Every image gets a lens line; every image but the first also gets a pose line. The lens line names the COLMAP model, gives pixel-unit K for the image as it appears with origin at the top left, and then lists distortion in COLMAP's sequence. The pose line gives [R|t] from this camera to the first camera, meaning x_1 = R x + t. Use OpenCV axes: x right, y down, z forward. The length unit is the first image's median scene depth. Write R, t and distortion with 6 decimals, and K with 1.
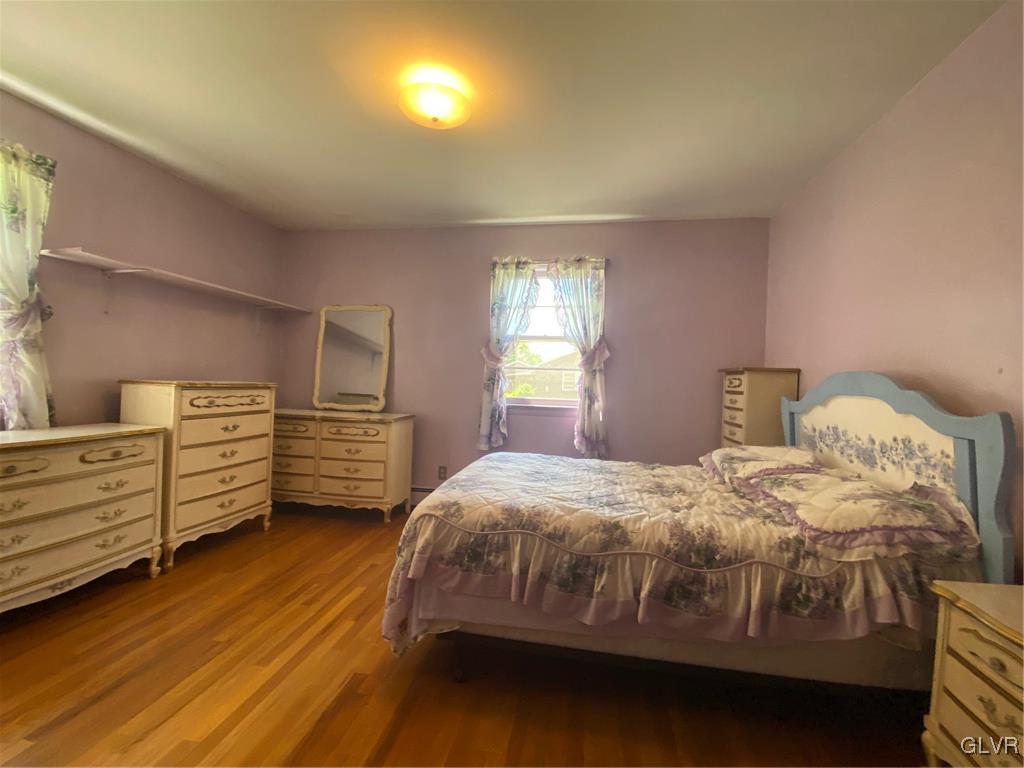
lens RADIAL K [[449.1, 0, 511.8], [0, 449.1, 376.5], [0, 0, 1]] dist [0.000065, -0.007079]
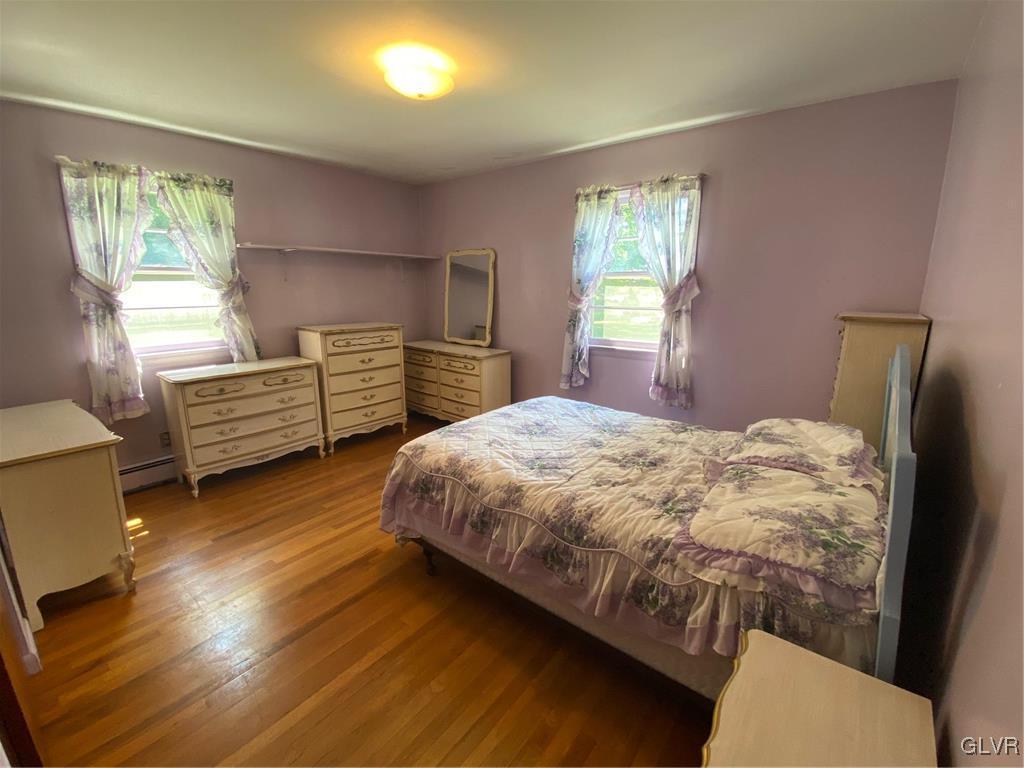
lens RADIAL K [[449.1, 0, 512.9], [0, 449.1, 387.7], [0, 0, 1]] dist [0.000065, -0.007079]
pose [[0.865071, 0.082496, -0.494820, 0.552023], [0.033171, 0.974820, 0.220514, -0.114334], [0.500551, -0.207174, 0.840552, 0.086604]]
